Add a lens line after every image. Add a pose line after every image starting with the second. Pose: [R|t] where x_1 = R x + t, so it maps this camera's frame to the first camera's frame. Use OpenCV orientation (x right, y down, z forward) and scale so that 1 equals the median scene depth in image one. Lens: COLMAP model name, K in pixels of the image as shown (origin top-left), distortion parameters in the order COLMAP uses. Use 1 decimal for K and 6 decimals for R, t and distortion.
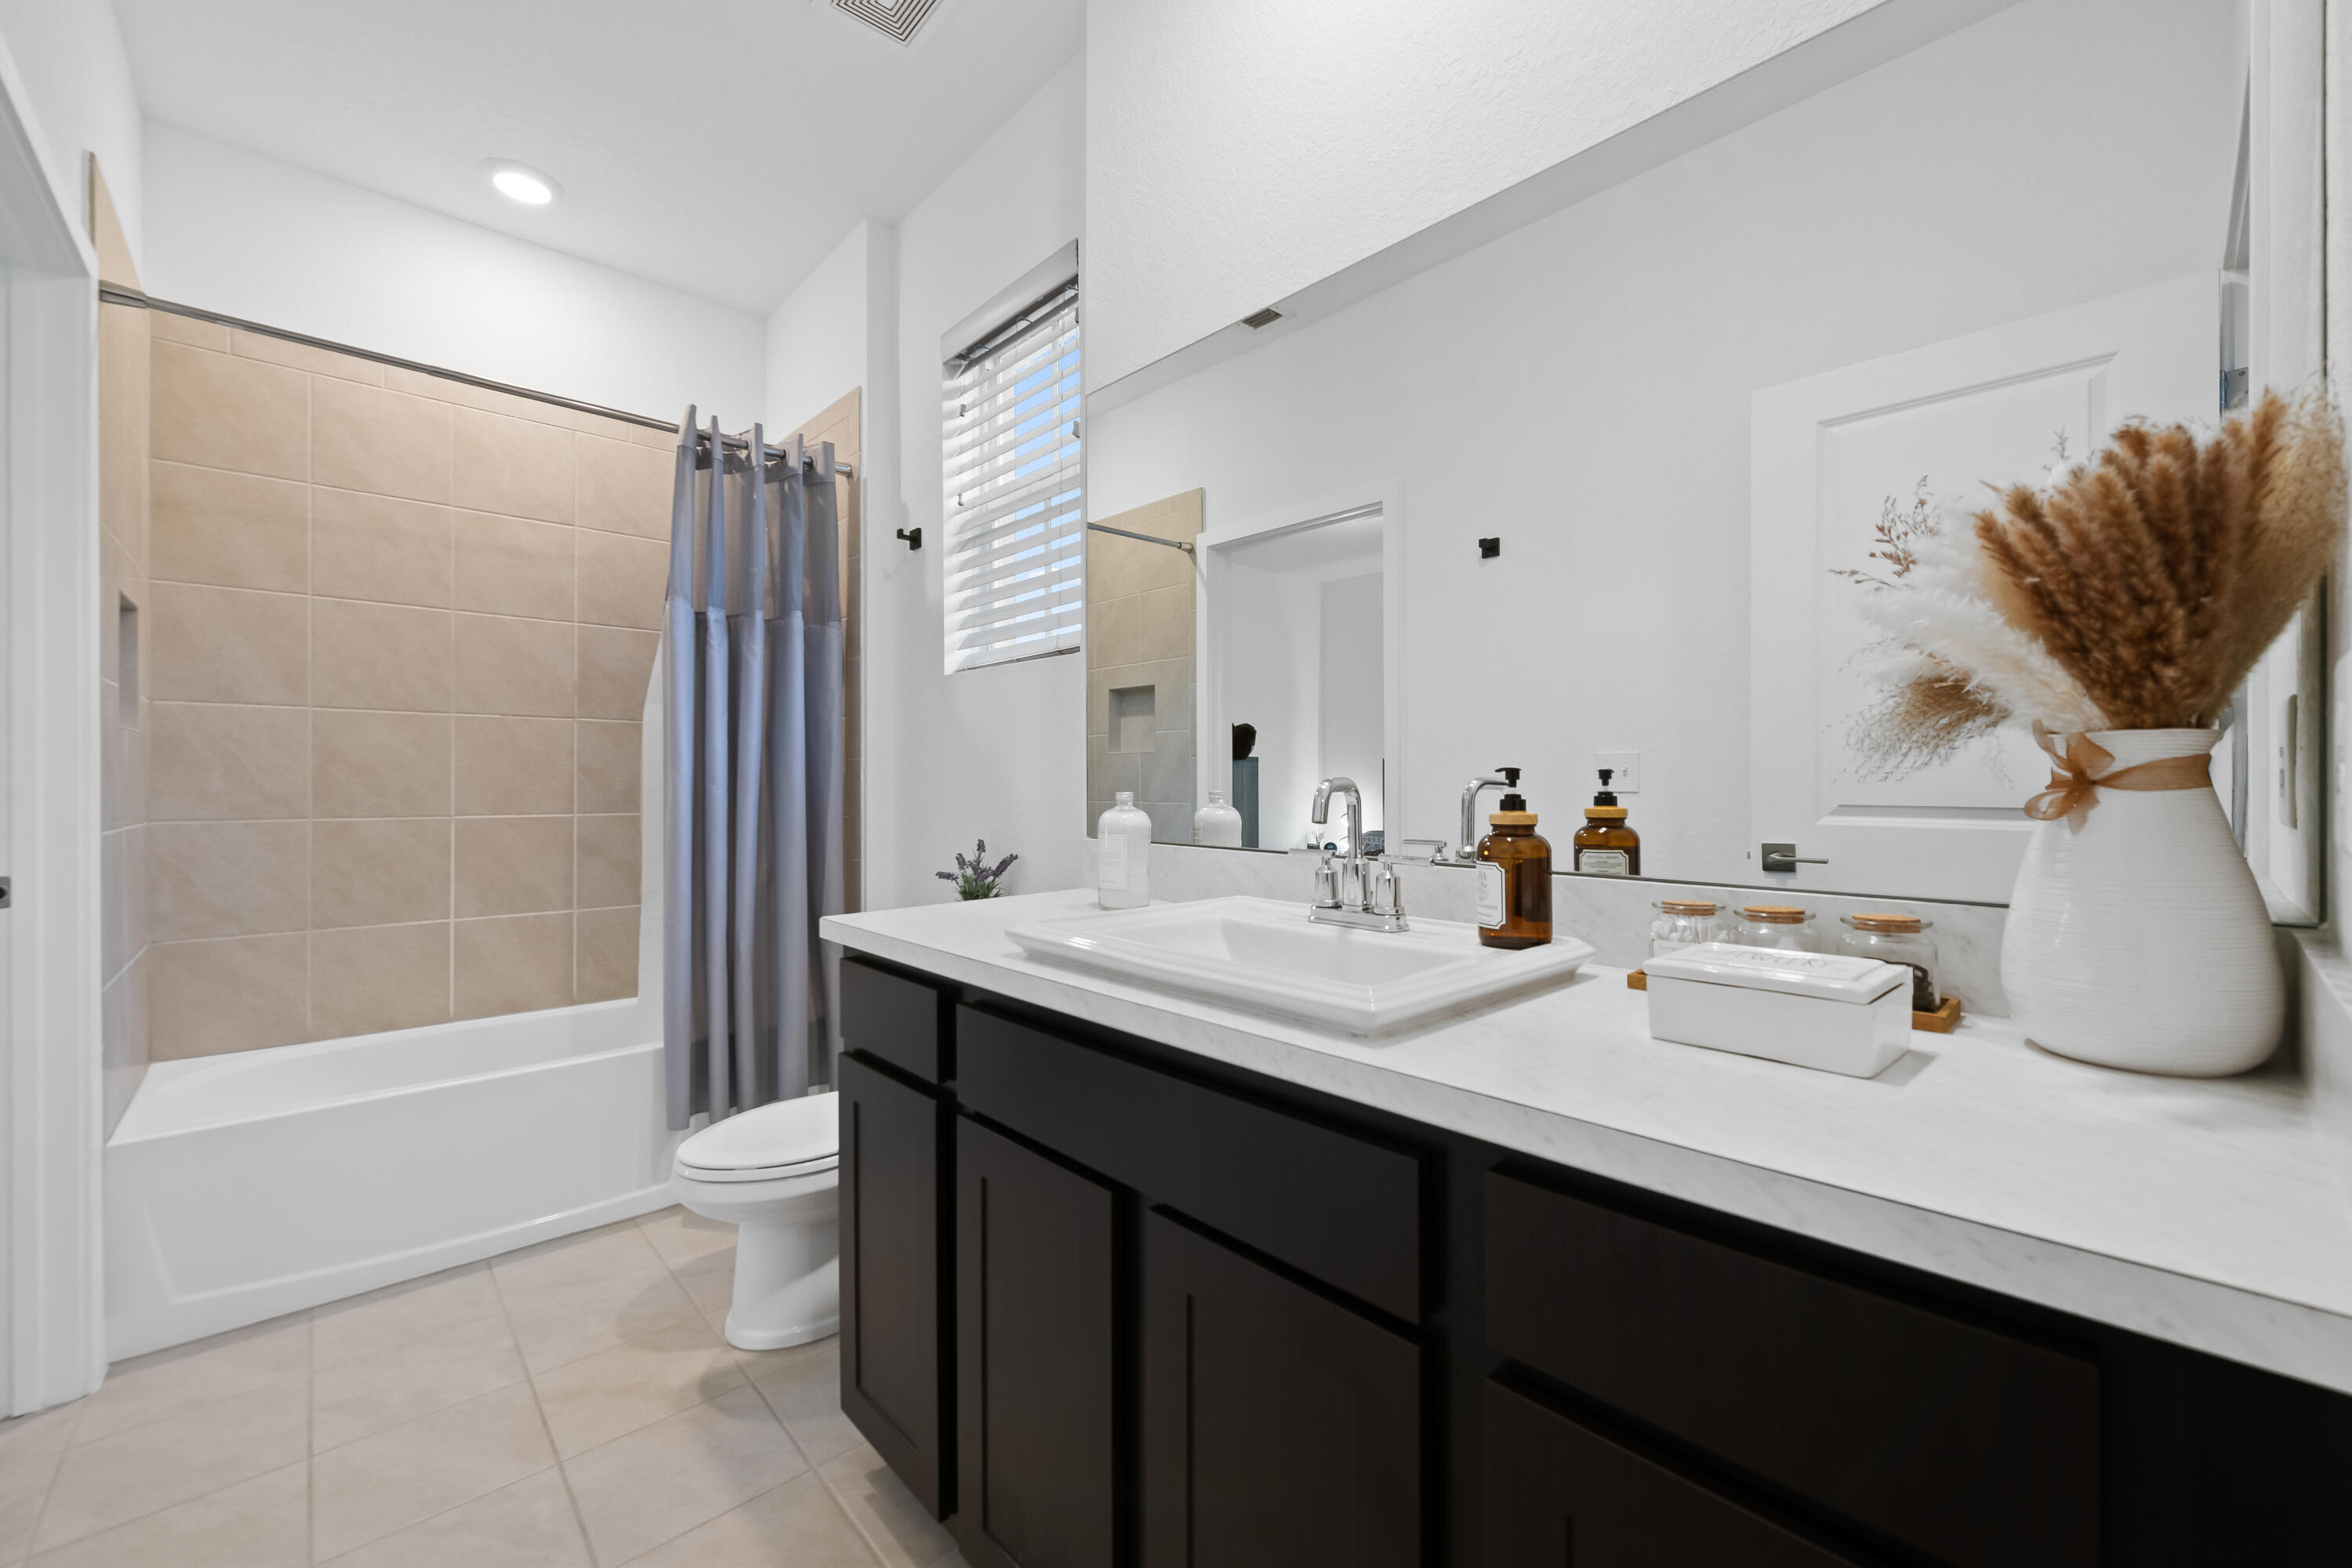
lens RADIAL K [[942.8, 0, 1188.1], [0, 942.8, 784.6], [0, 0, 1]] dist [0.002029, 0.000051]
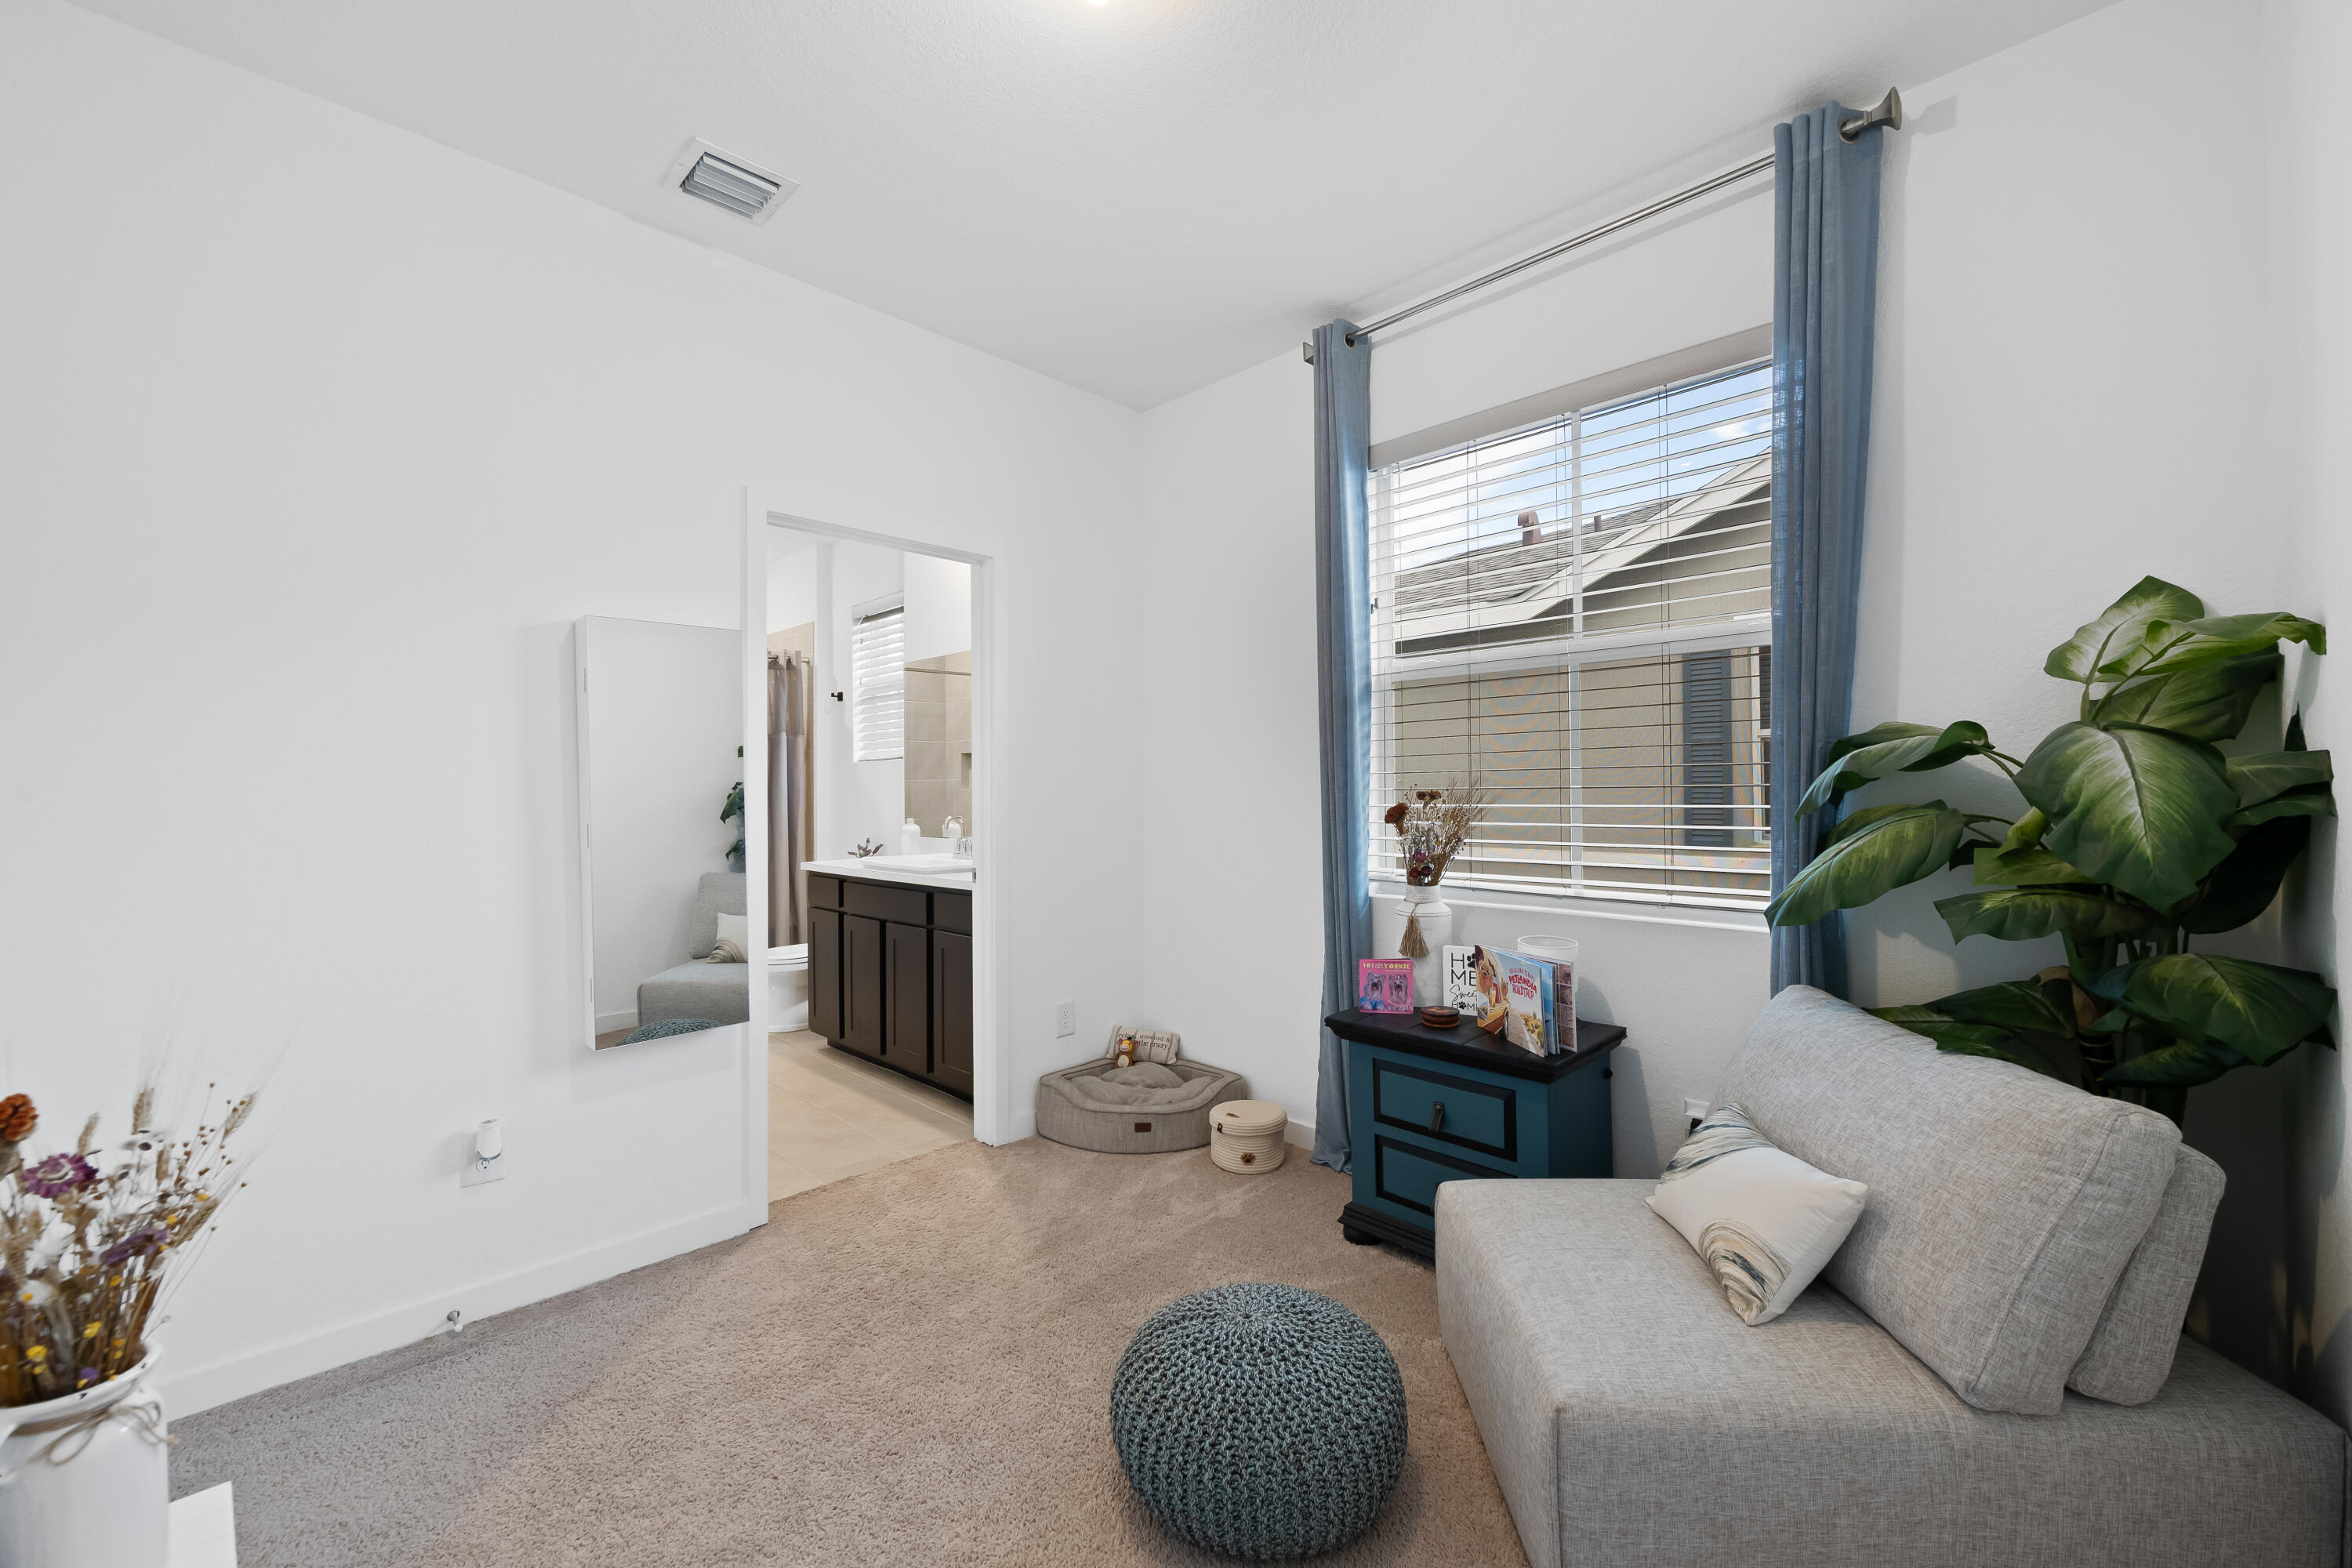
lens RADIAL K [[942.8, 0, 1164.3], [0, 942.8, 793.7], [0, 0, 1]] dist [0.002029, 0.000051]
pose [[0.999420, -0.003259, 0.033893, 0.377840], [0.003476, 0.999974, -0.006329, -0.028644], [-0.033871, 0.006444, 0.999405, -1.176115]]
